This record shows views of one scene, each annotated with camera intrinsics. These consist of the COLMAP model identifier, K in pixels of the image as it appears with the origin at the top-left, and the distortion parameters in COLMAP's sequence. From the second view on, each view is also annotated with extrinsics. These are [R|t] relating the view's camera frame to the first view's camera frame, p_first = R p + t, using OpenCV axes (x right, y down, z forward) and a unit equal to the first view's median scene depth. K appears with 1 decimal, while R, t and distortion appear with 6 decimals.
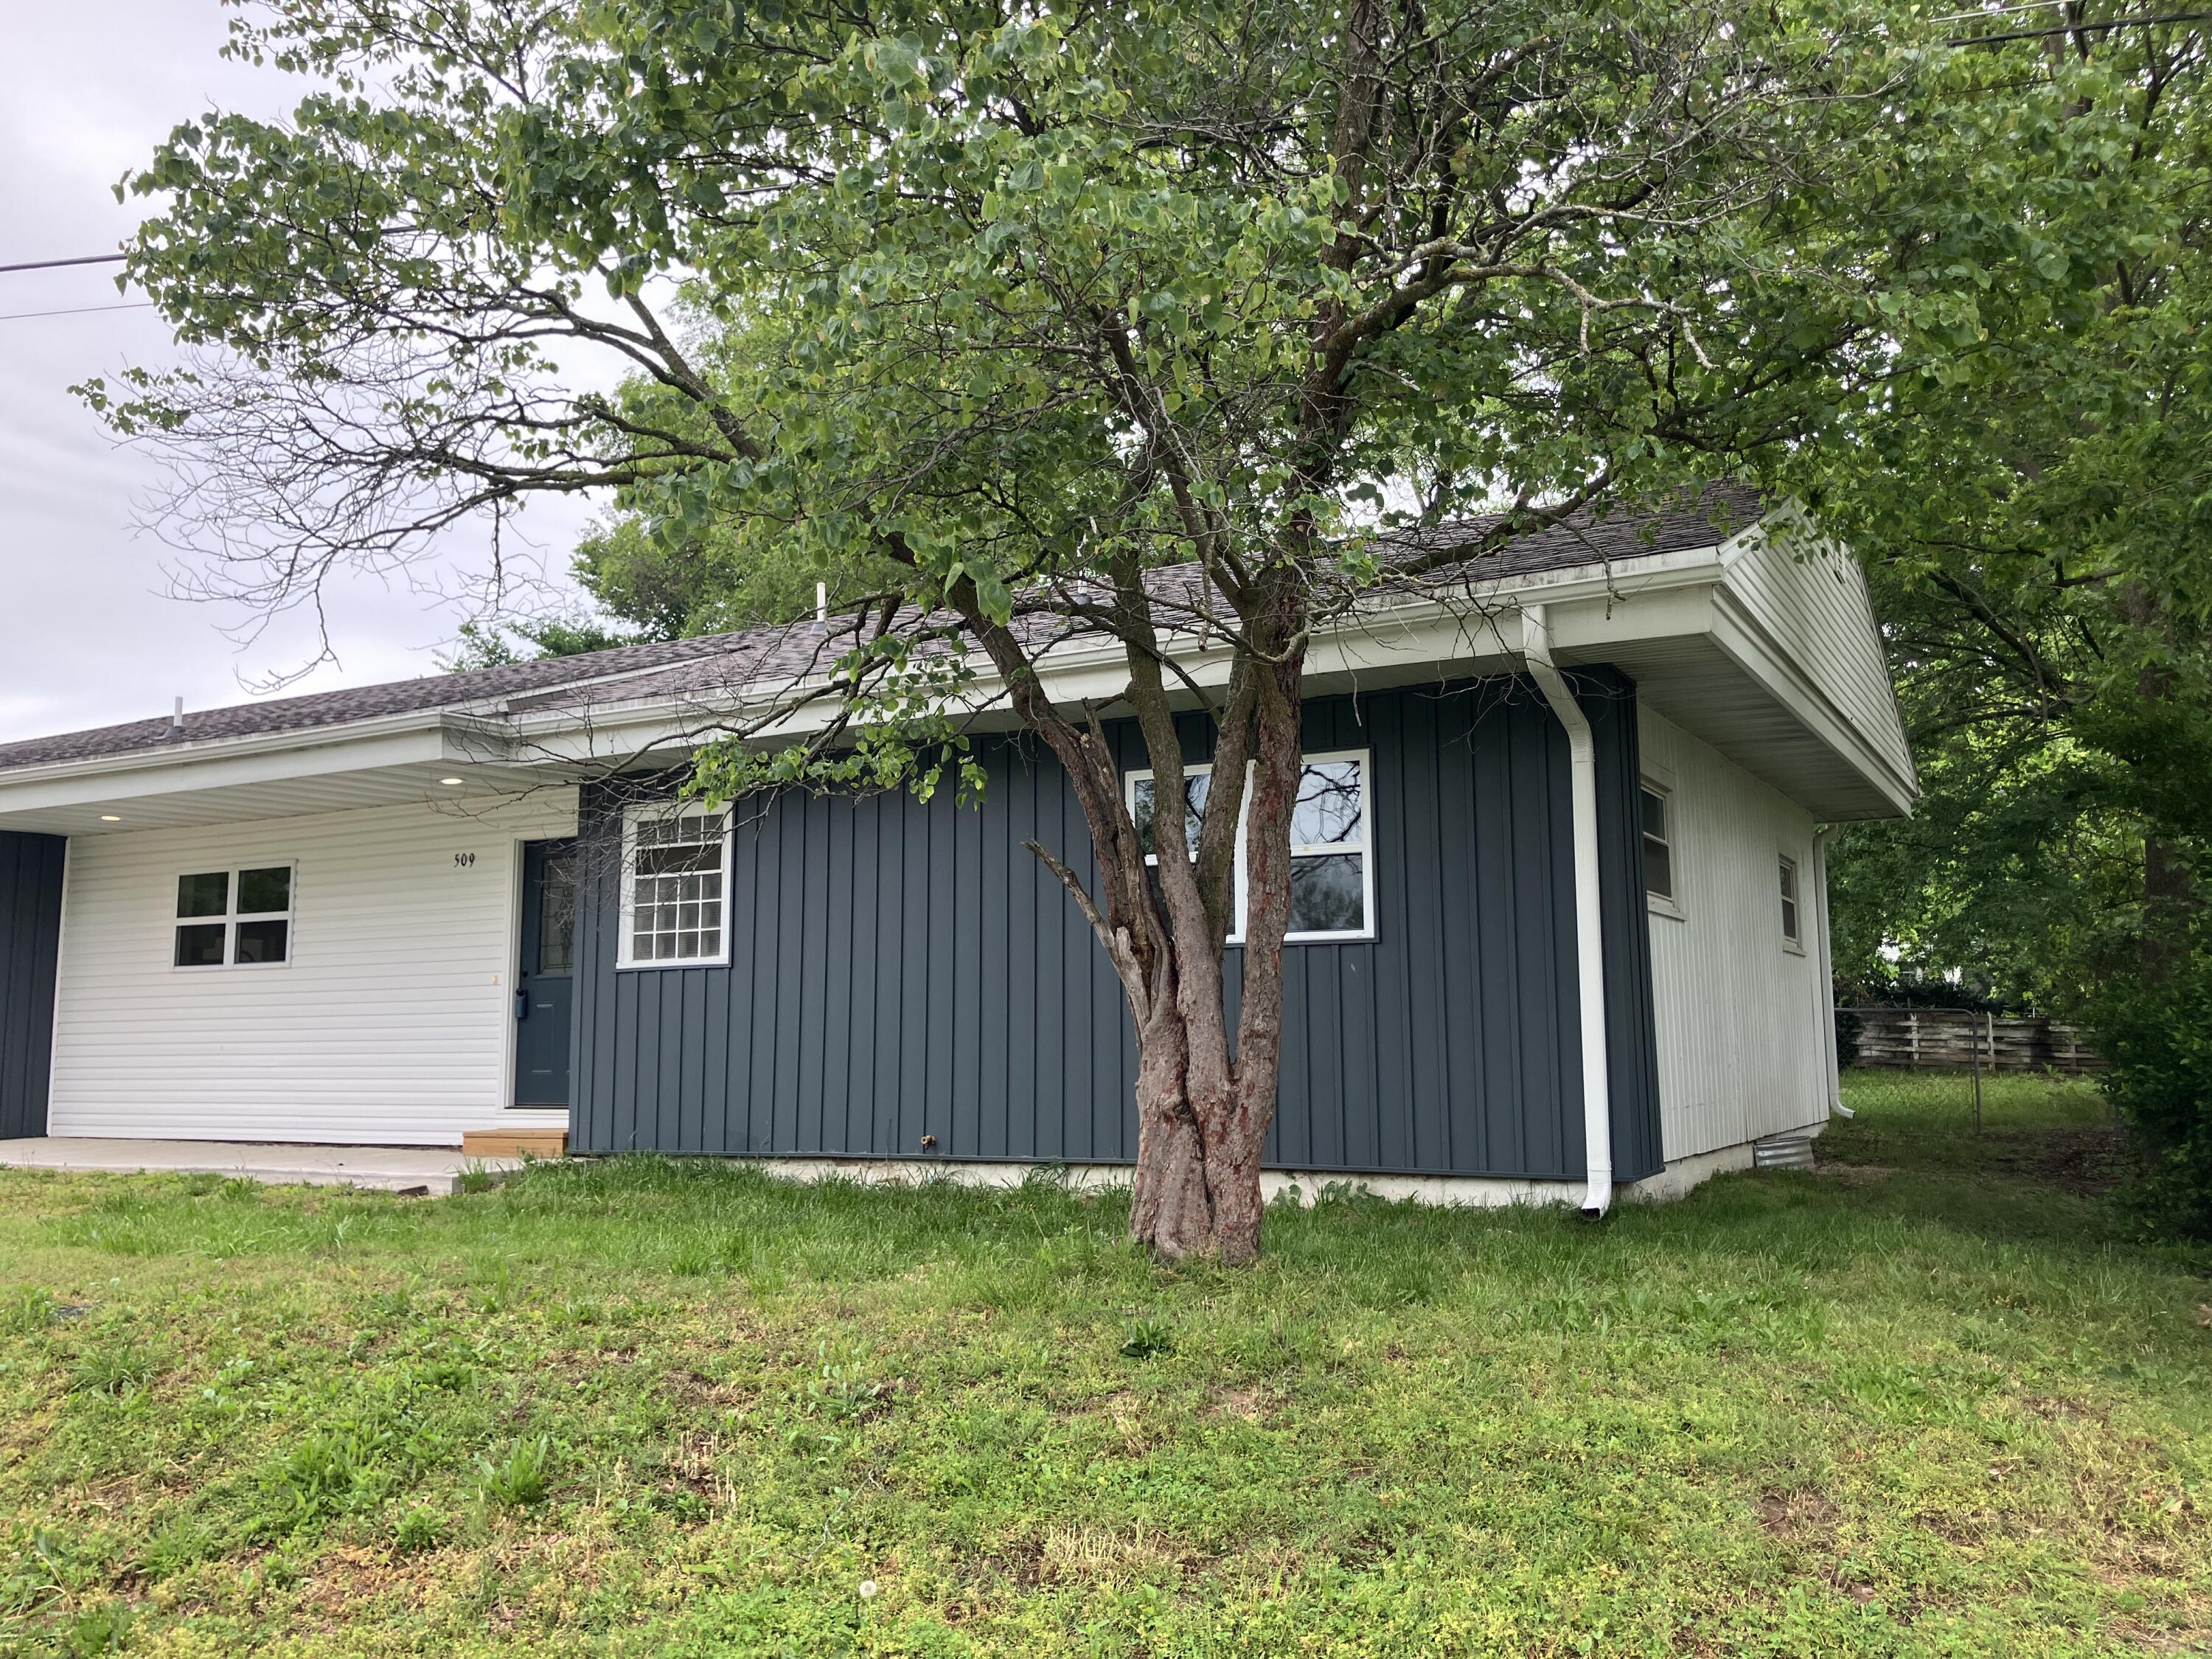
lens RADIAL K [[1816.1, 0, 1106.0], [0, 1816.1, 829.5], [0, 0, 1]] dist [0.082703, -0.103015]
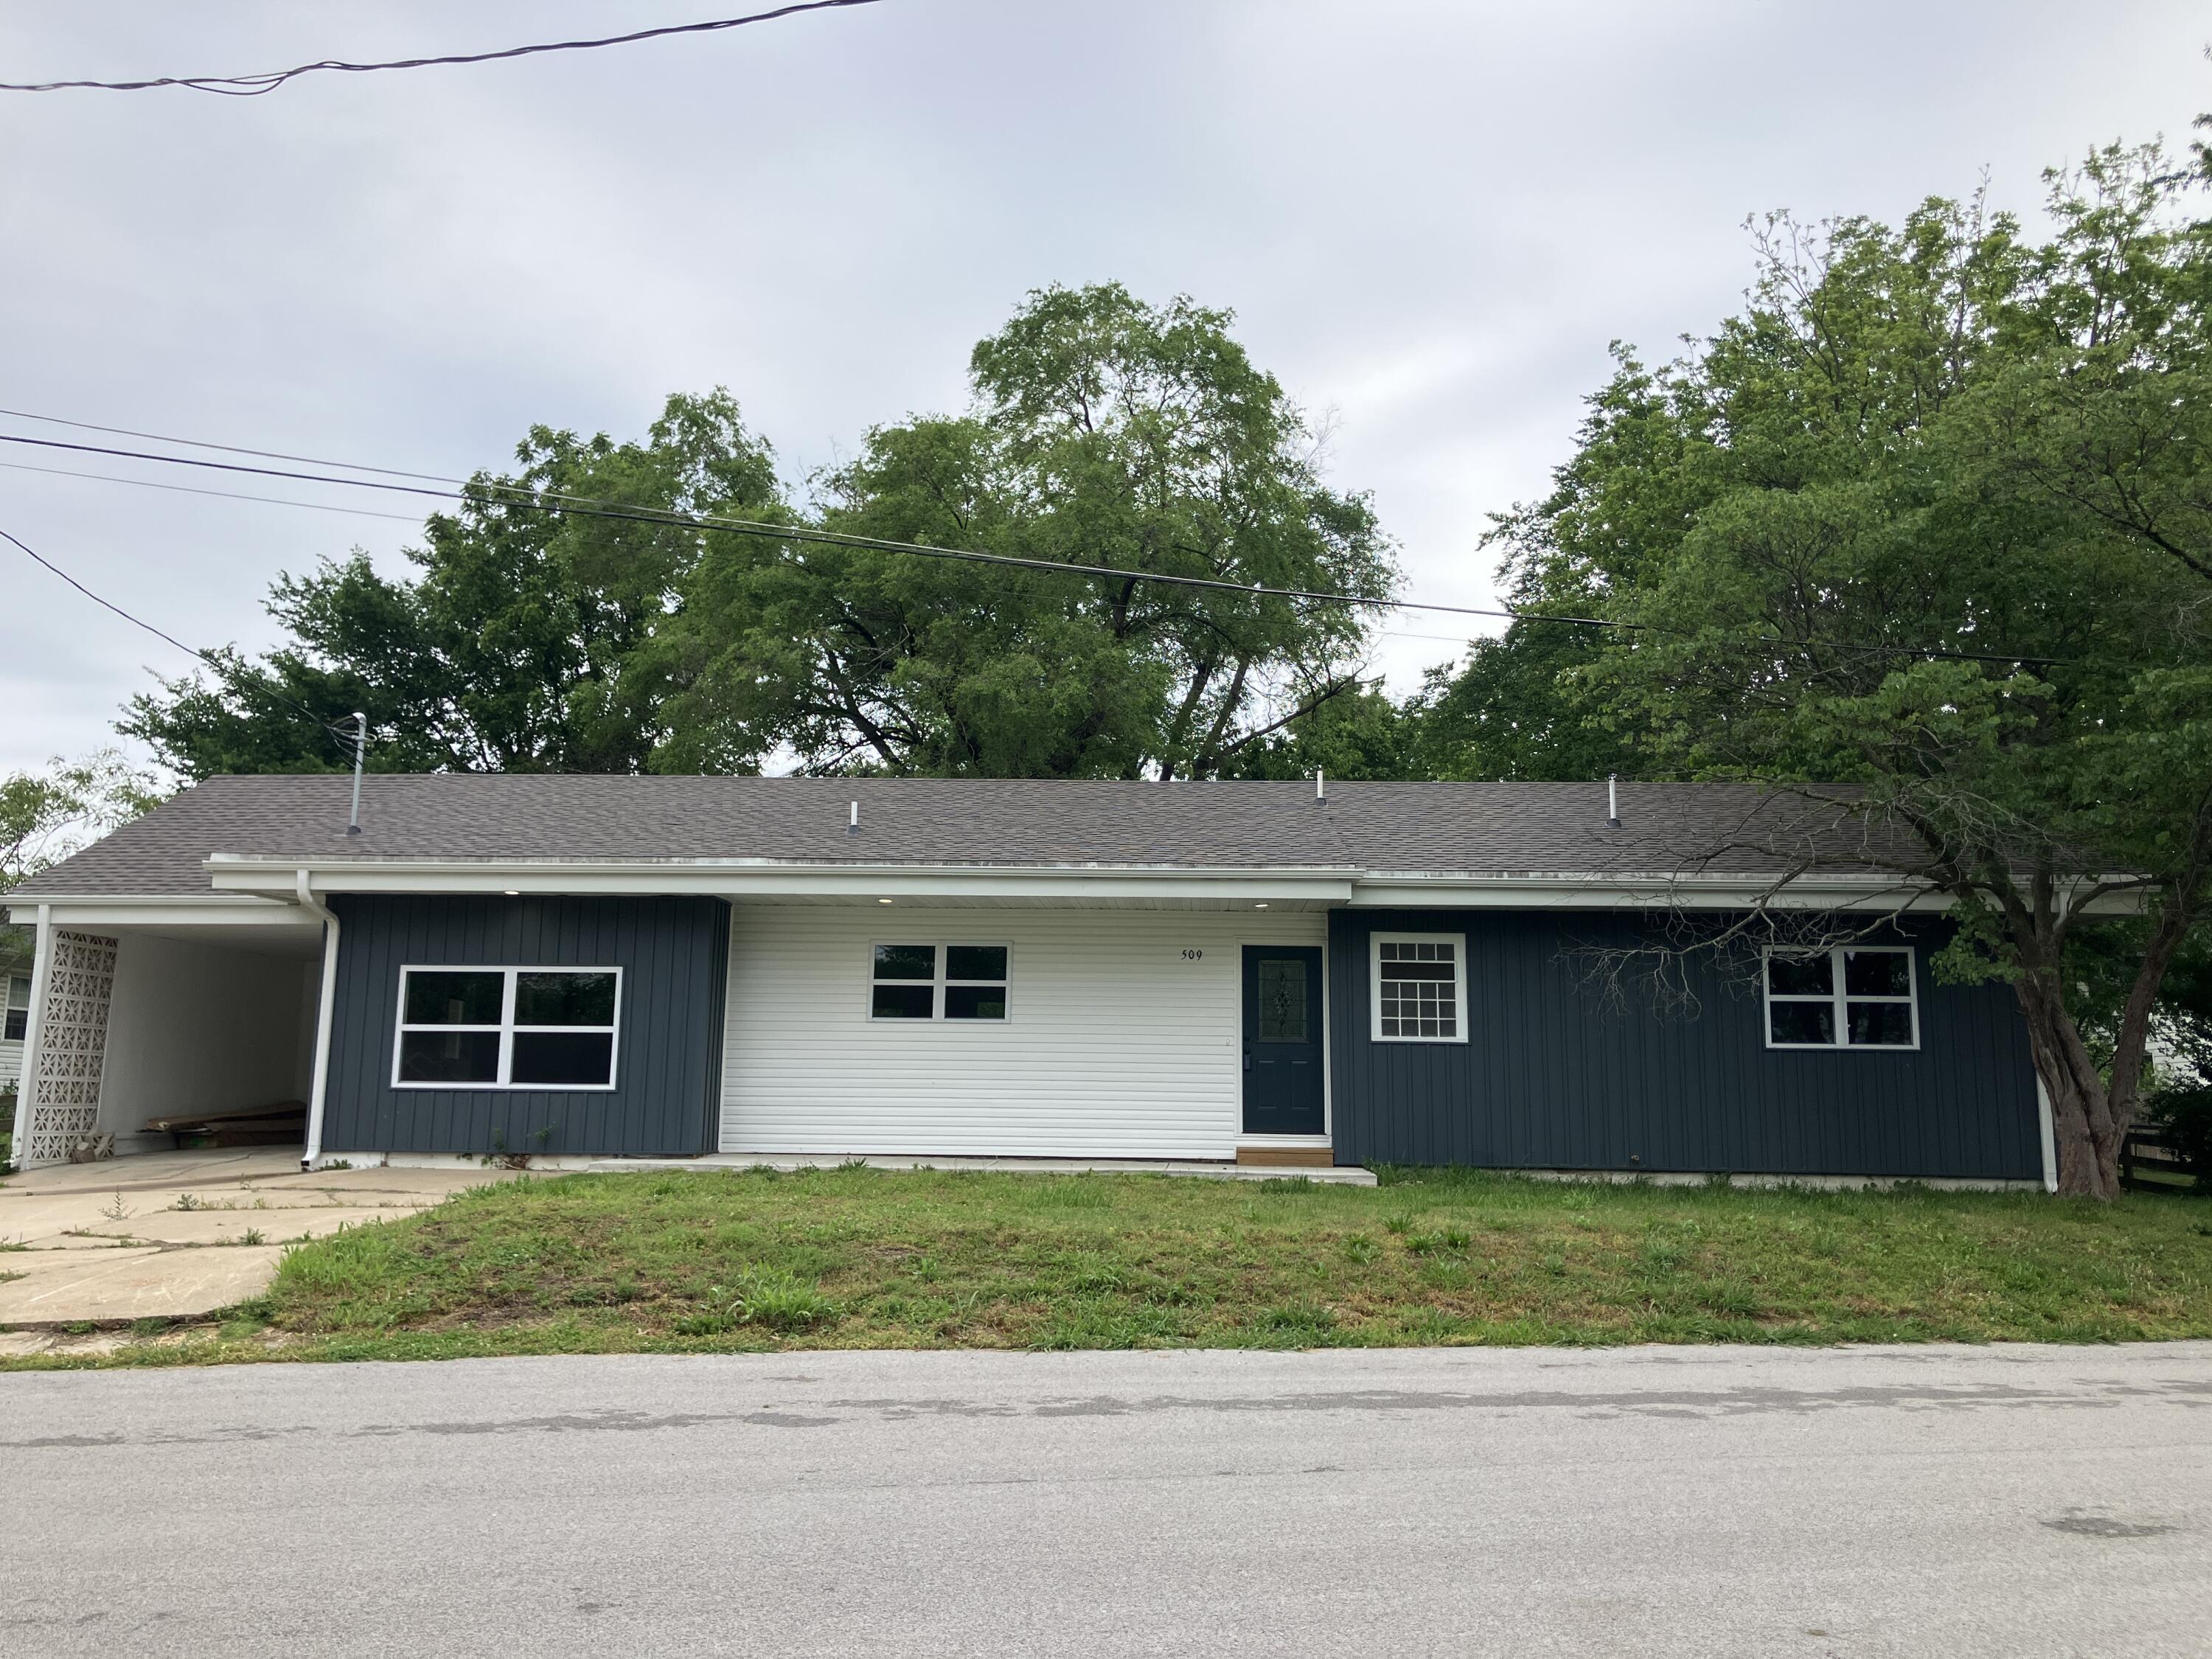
lens RADIAL K [[1810.0, 0, 1106.3], [0, 1810.0, 810.3], [0, 0, 1]] dist [0.027251, -0.018391]
pose [[0.887261, 0.099525, 0.450403, -1.171913], [-0.078319, 0.994772, -0.065531, 0.002258], [-0.454571, 0.022868, 0.890417, -0.233895]]
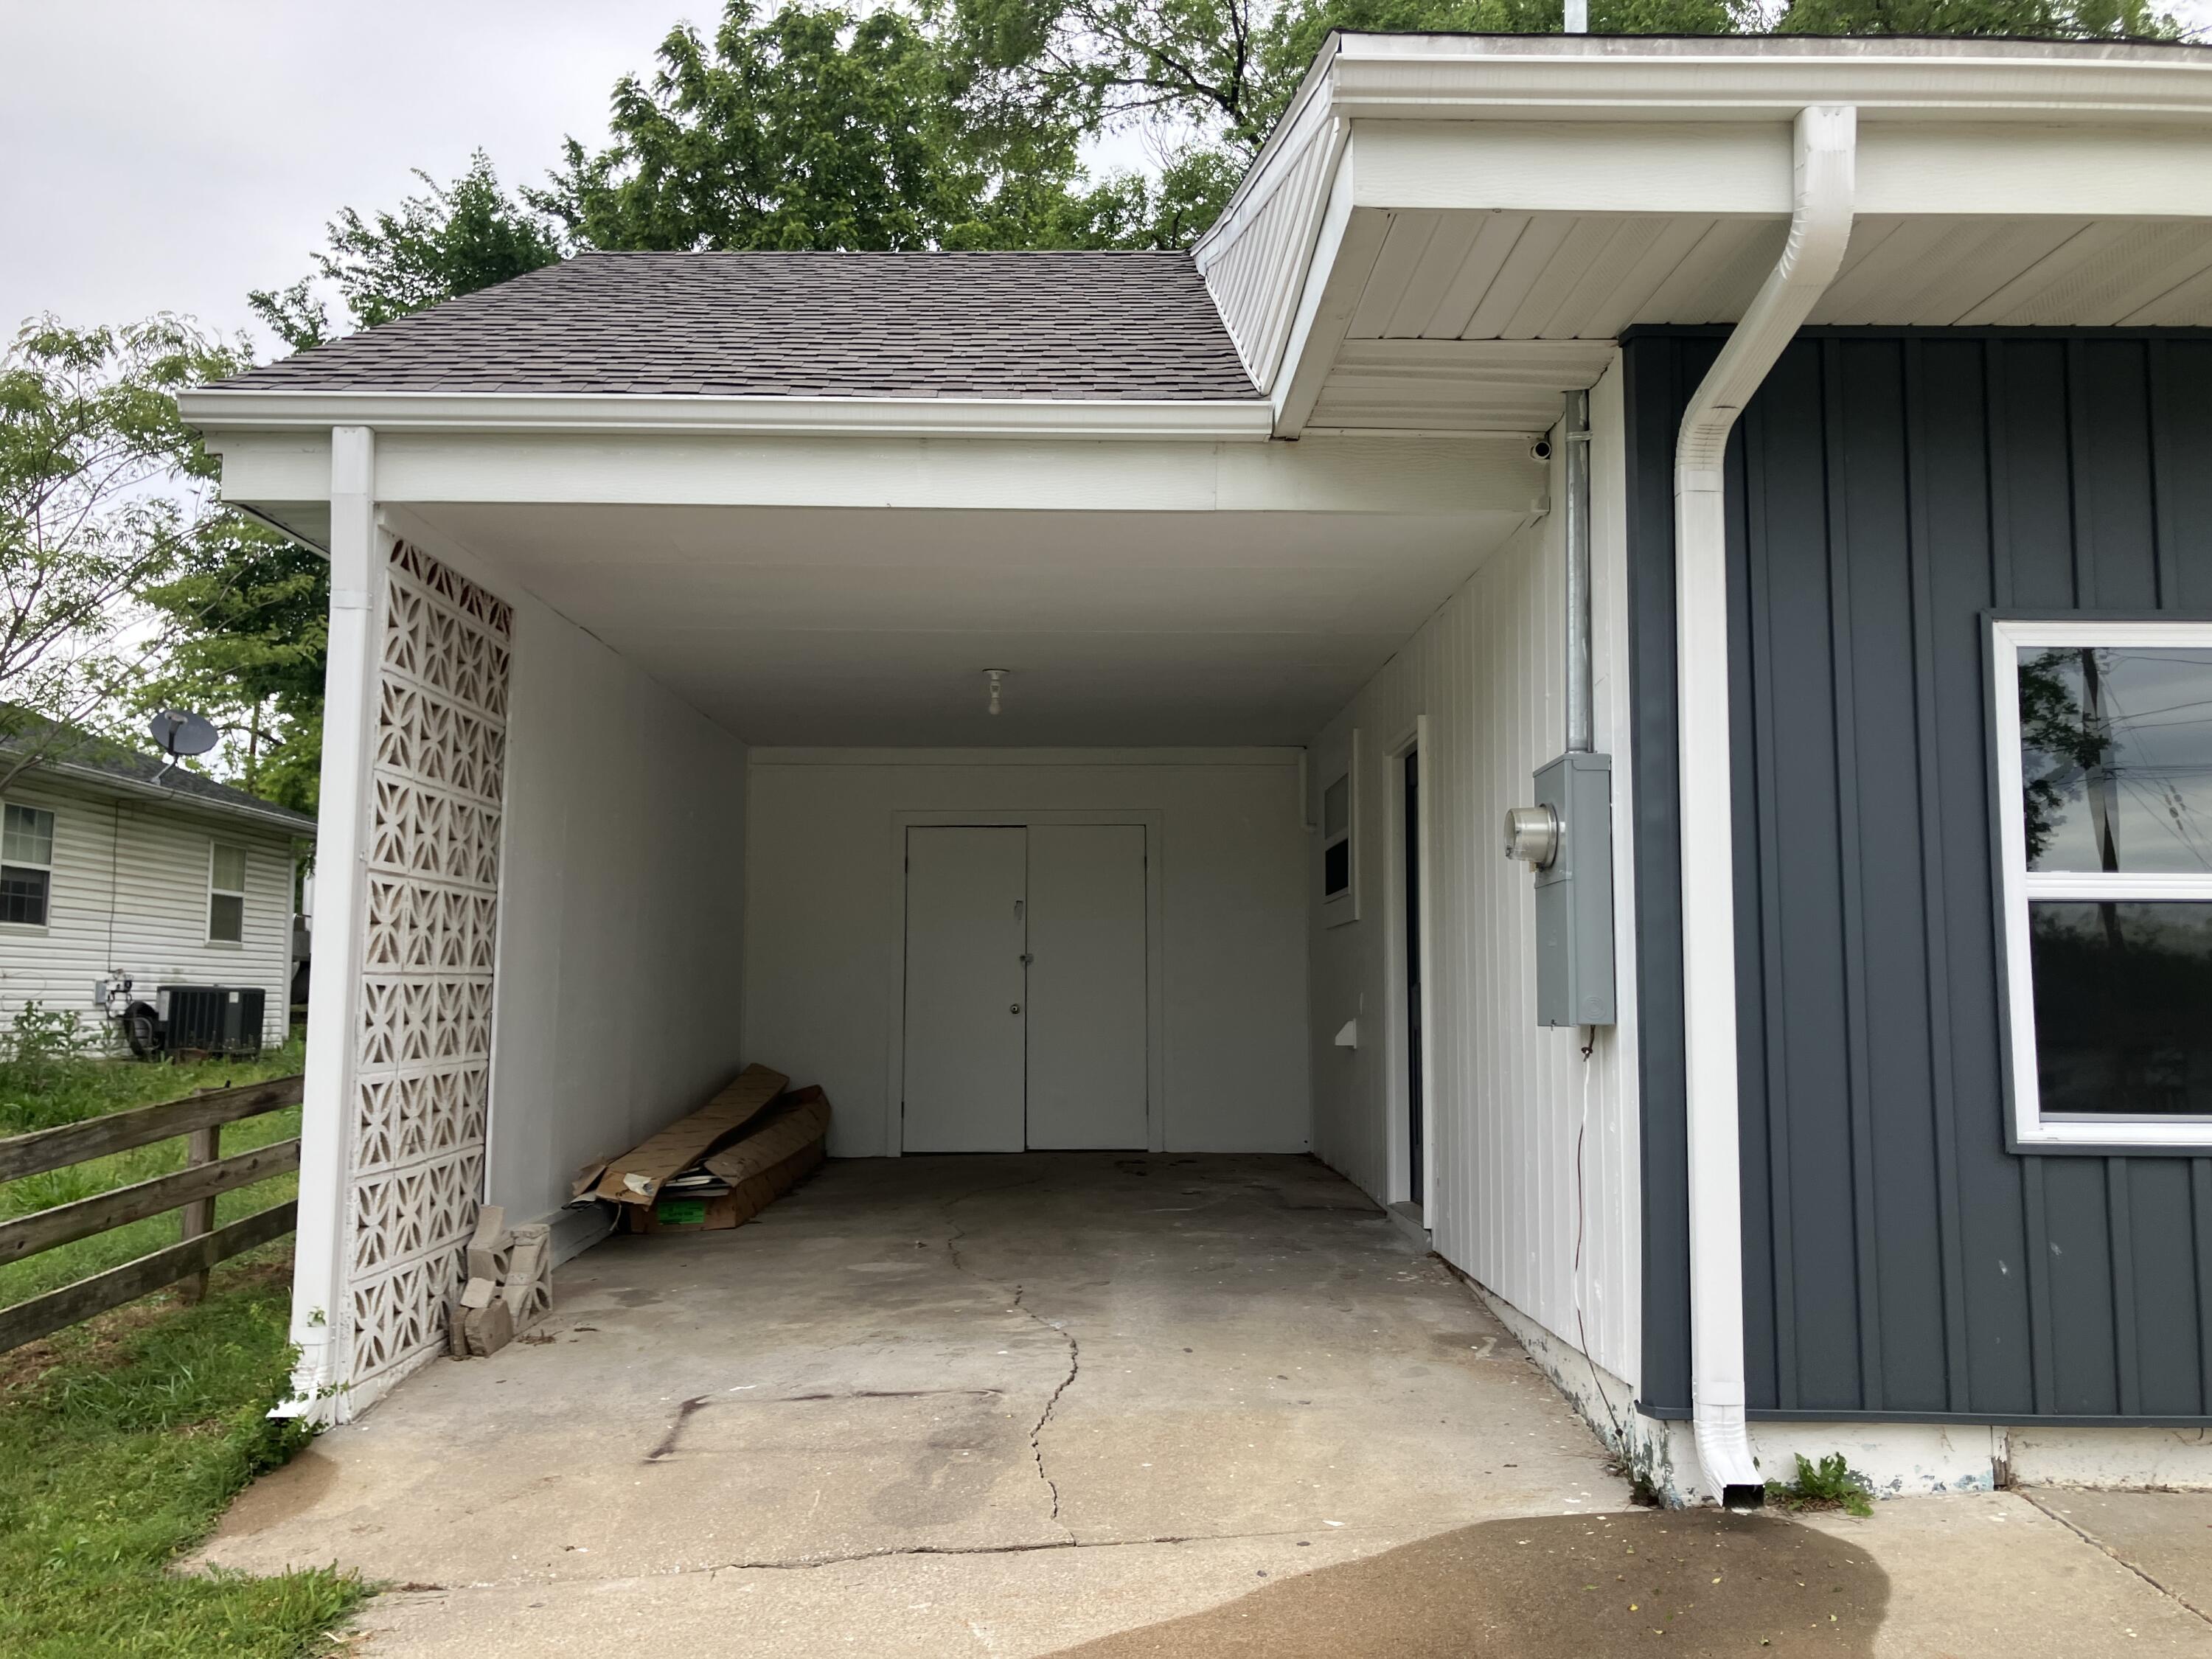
lens RADIAL K [[1763.0, 0, 1066.9], [0, 1763.0, 834.9], [0, 0, 1]] dist [0.000675, -0.000205]
pose [[0.865647, 0.060270, 0.497014, -1.322962], [-0.078249, 0.996815, 0.015409, 0.126946], [-0.494502, -0.052230, 0.867606, 1.168954]]
